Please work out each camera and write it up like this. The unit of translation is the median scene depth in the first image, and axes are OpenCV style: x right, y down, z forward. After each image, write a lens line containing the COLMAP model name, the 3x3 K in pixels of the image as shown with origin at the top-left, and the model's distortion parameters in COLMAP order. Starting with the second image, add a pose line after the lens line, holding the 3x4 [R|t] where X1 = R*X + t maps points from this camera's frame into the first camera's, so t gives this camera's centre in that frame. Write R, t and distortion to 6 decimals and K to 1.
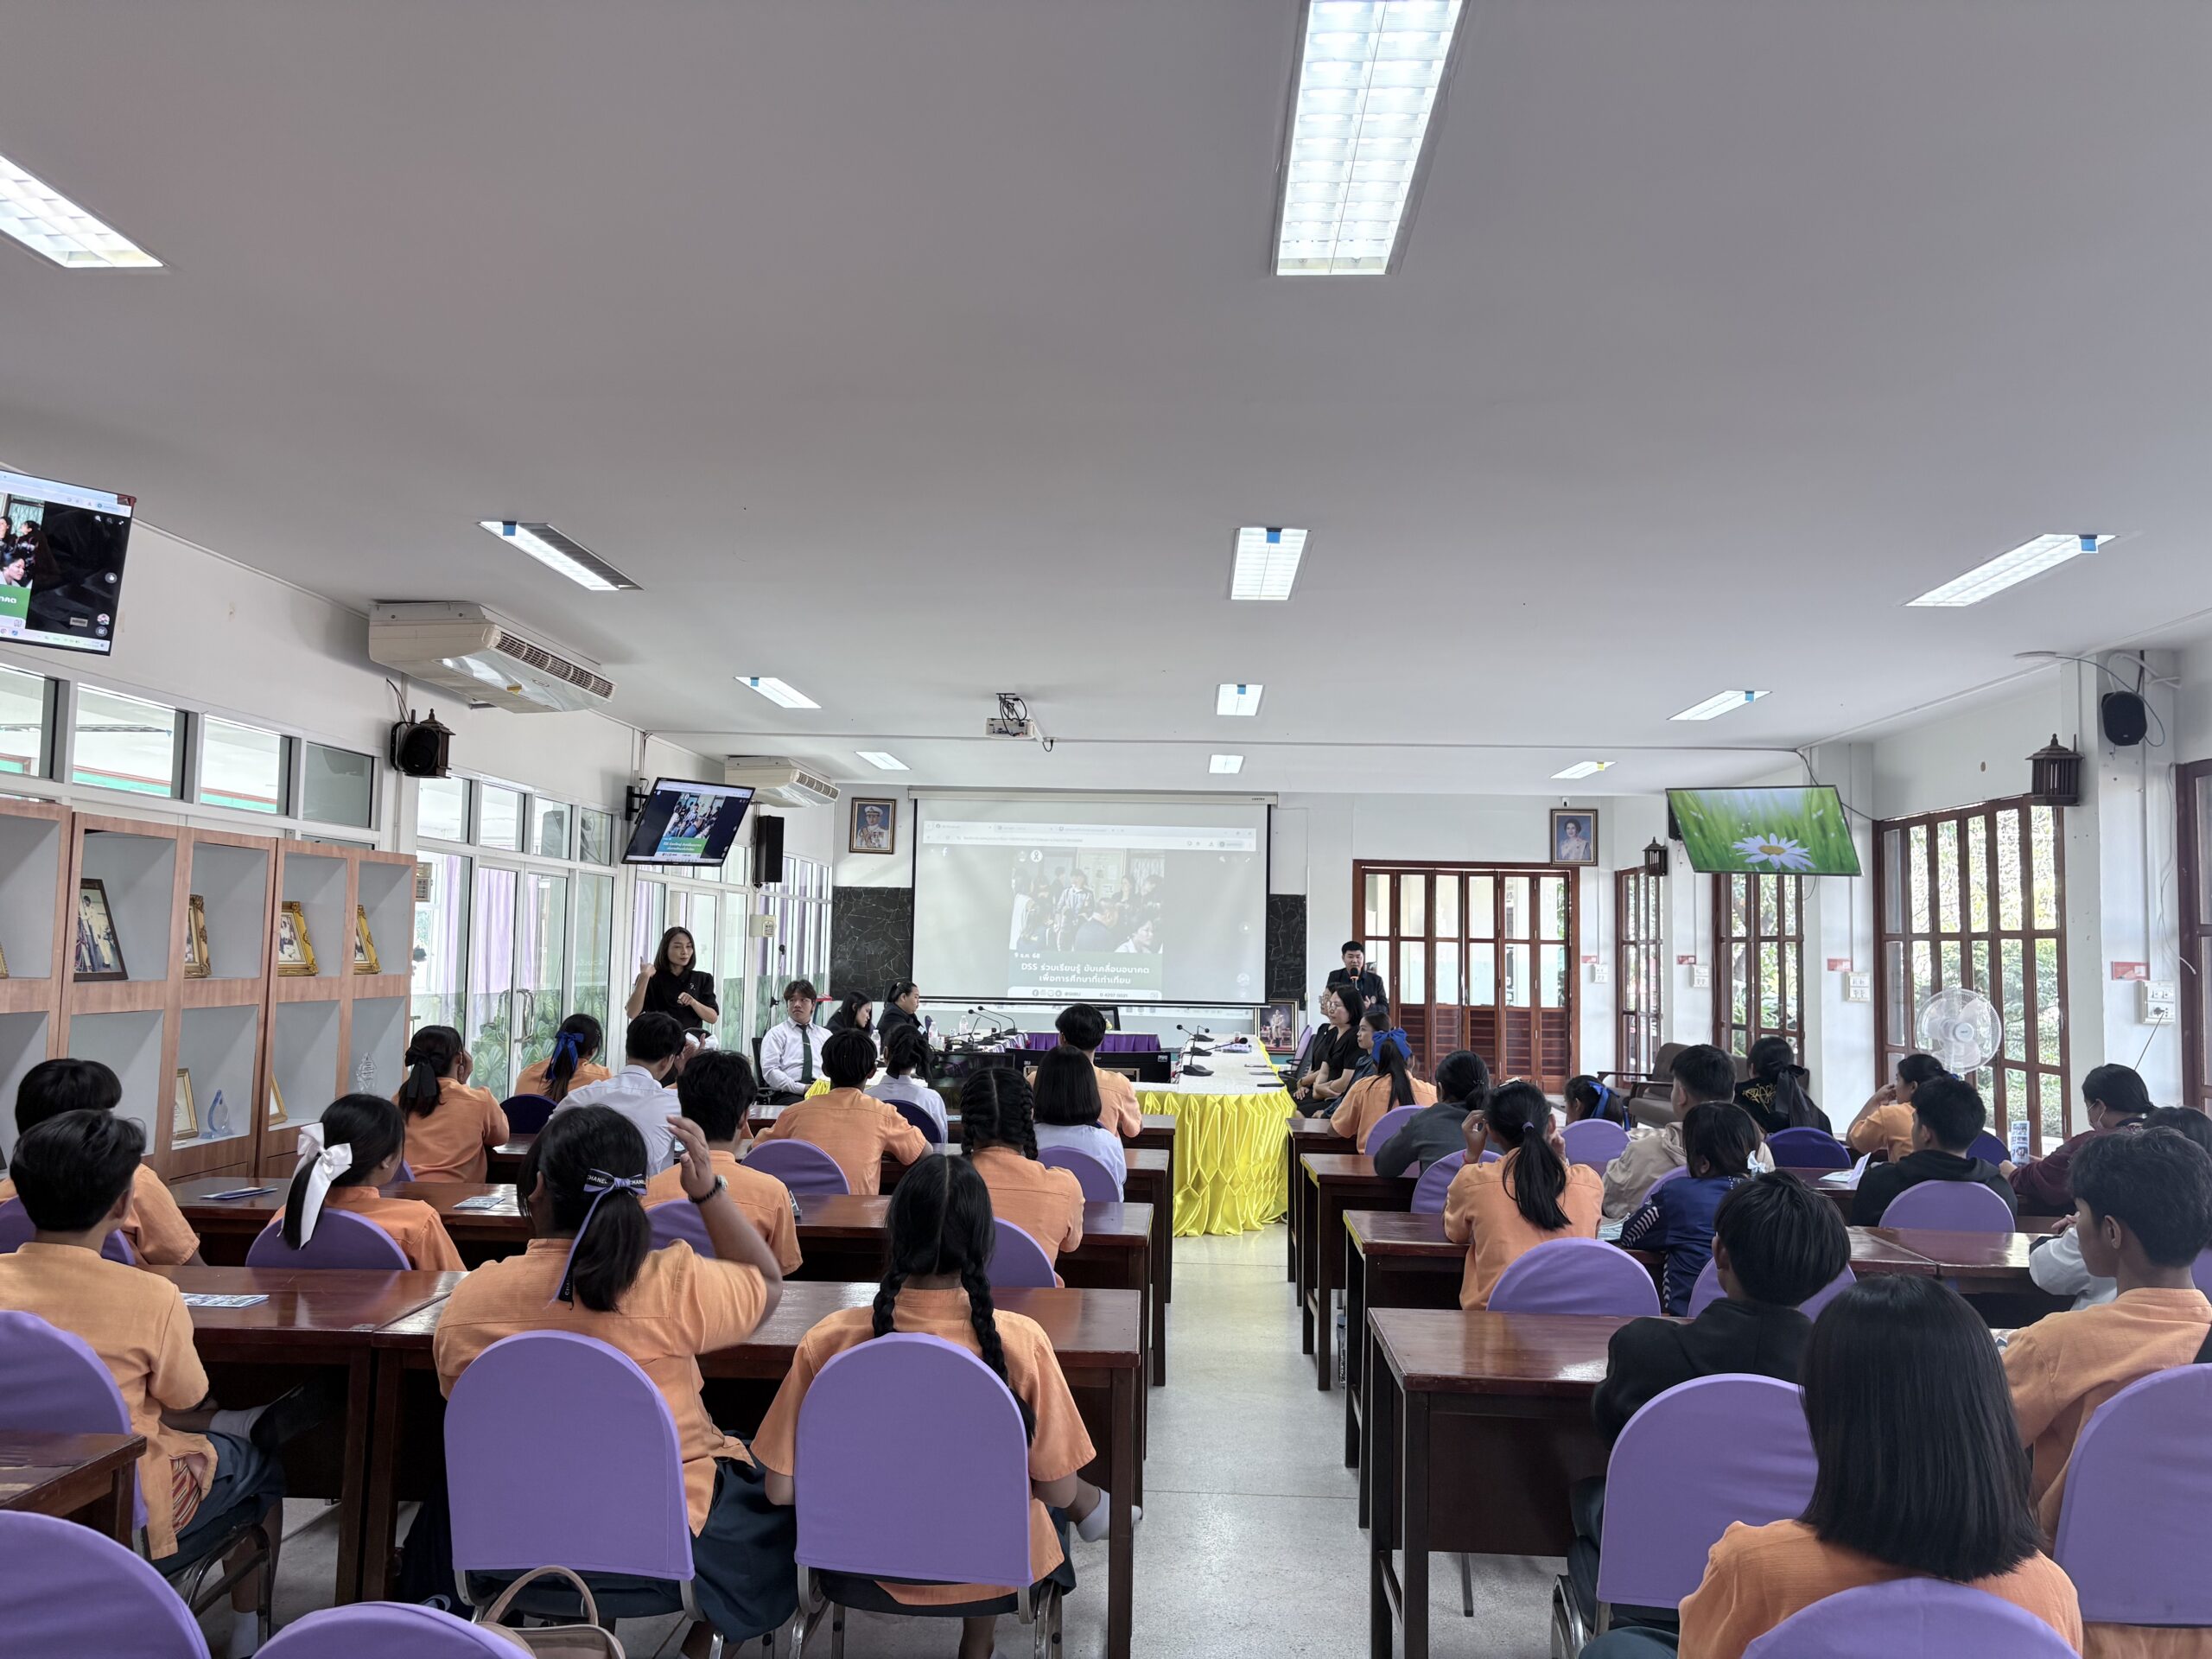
lens RADIAL K [[1670.5, 0, 1092.6], [0, 1670.5, 813.7], [0, 0, 1]] dist [0.030059, -0.010683]
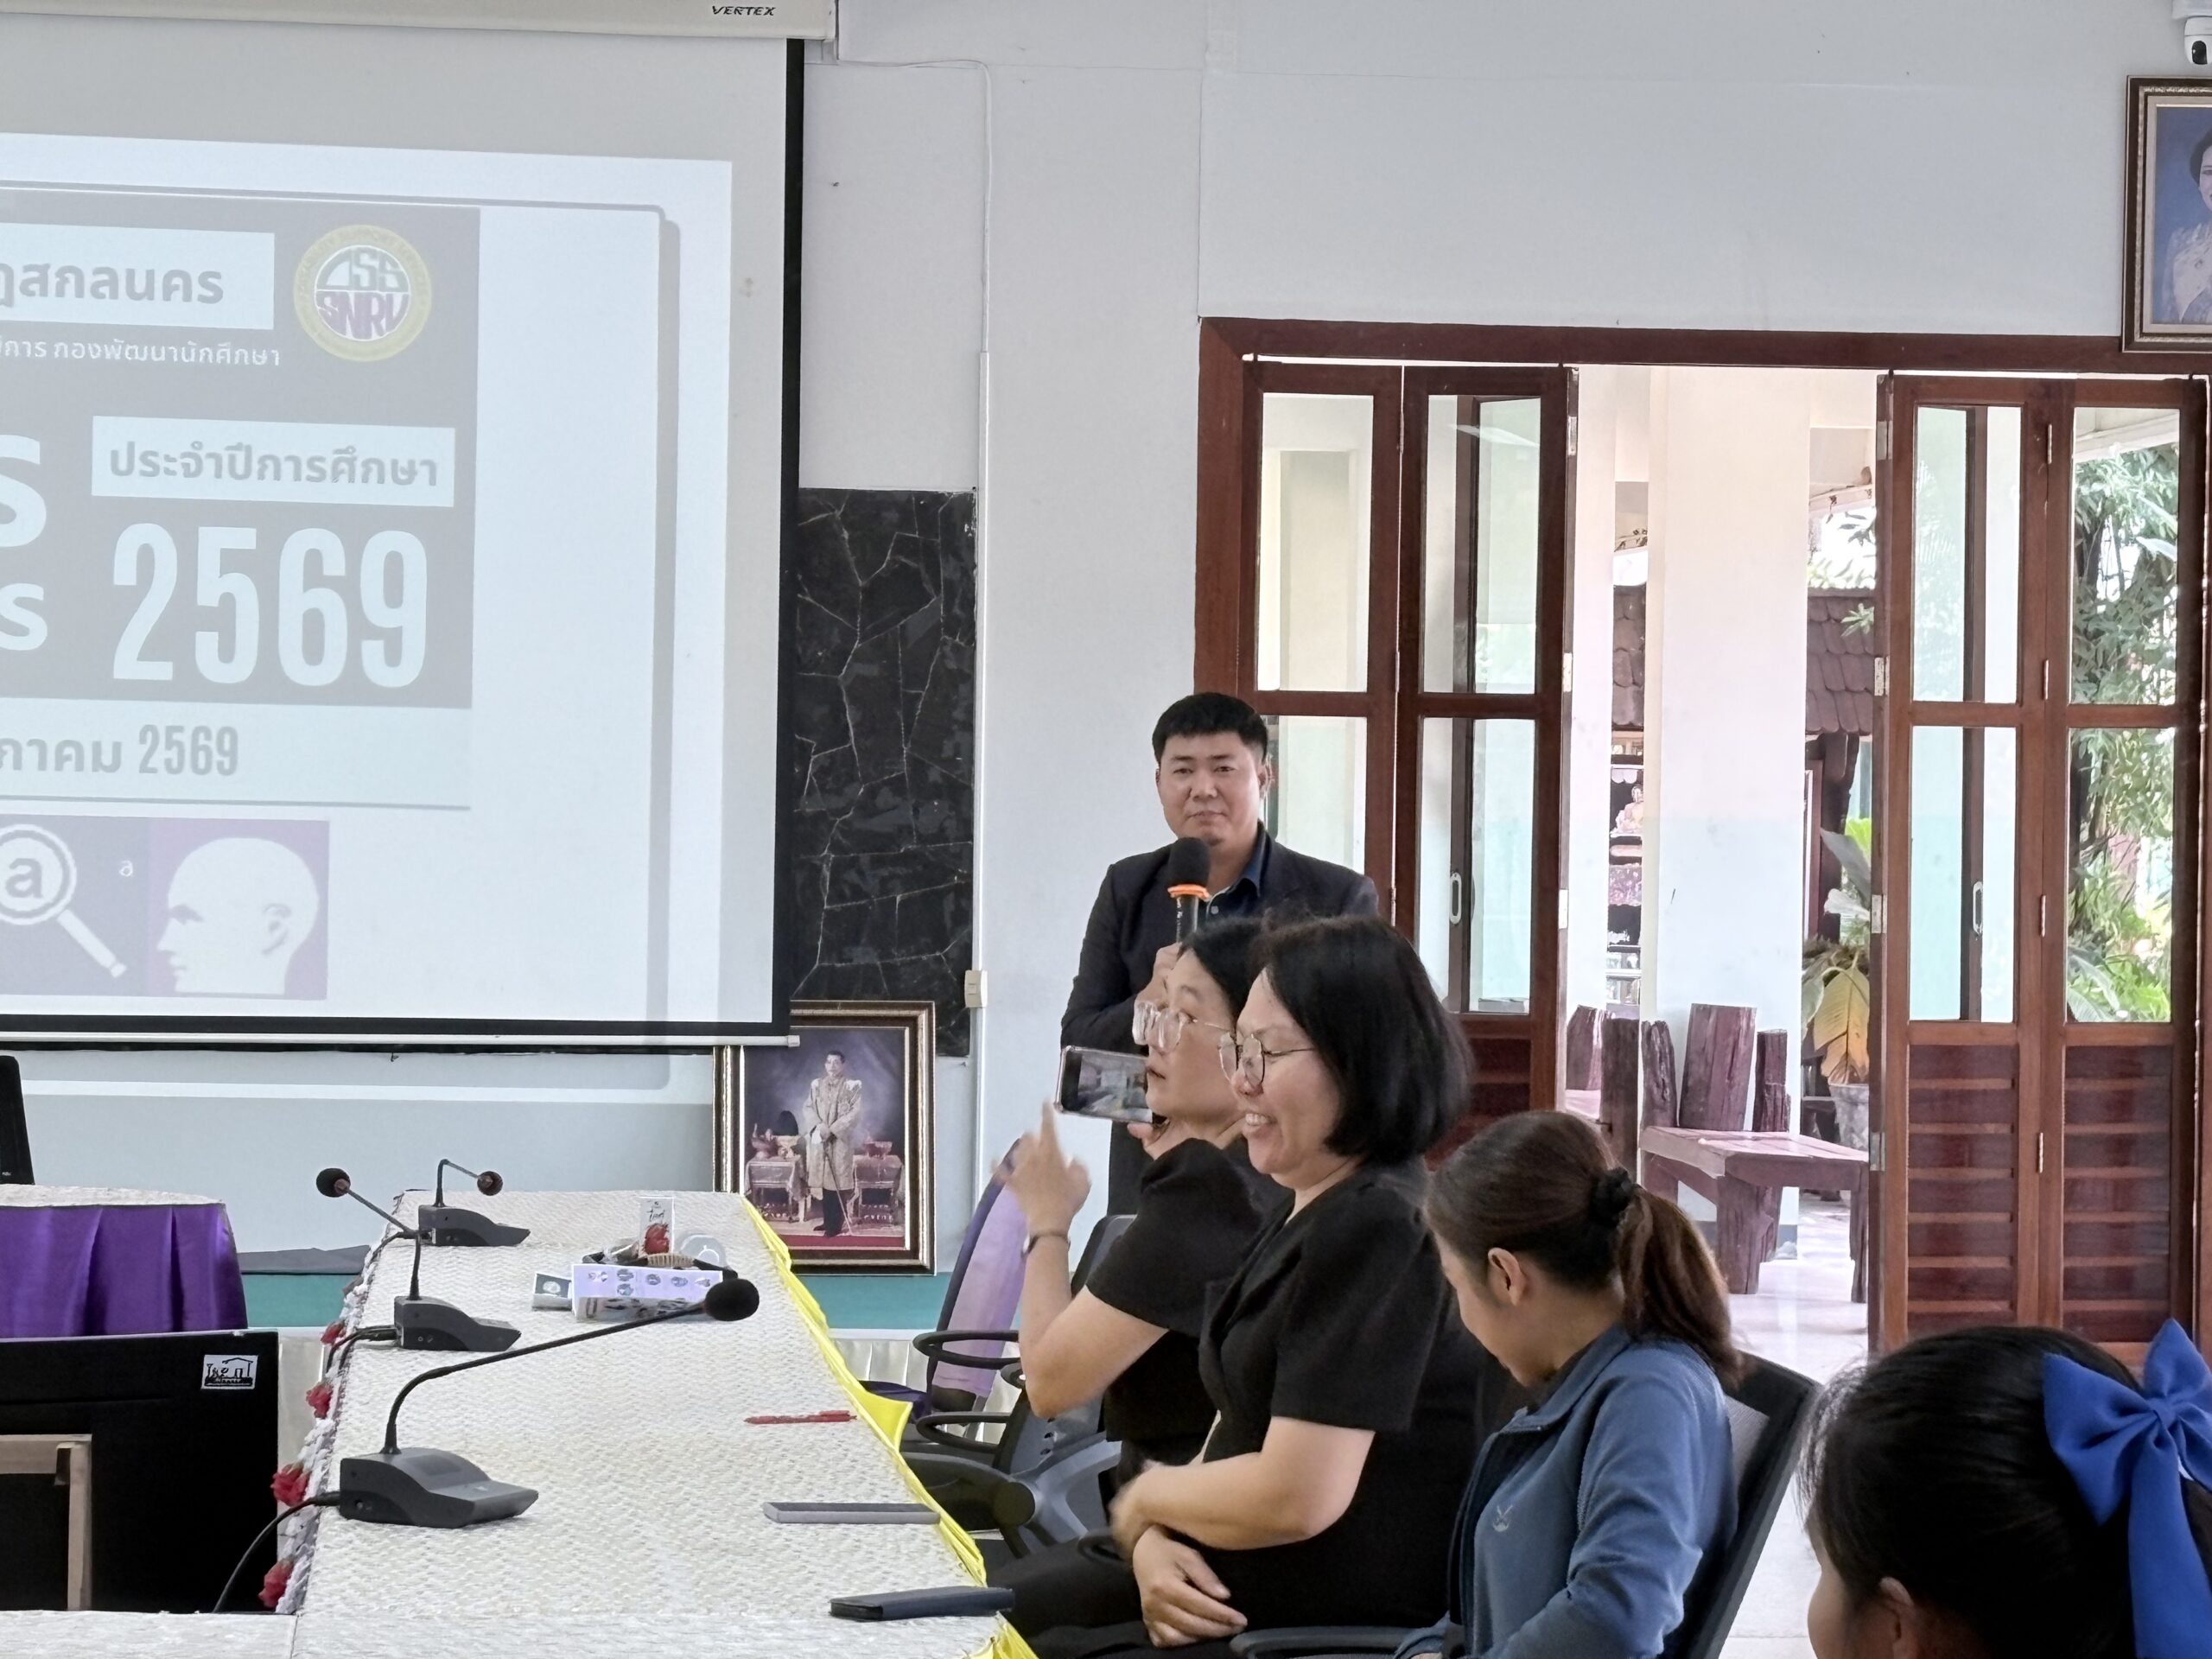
lens RADIAL K [[6346.4, 0, 1102.1], [0, 6346.4, 831.4], [0, 0, 1]] dist [0.337335, 0.000000]
pose [[0.986326, -0.007664, 0.164630, 0.015201], [-0.006816, 0.996167, 0.087209, 0.022092], [-0.164667, -0.087139, 0.982493, 0.233227]]
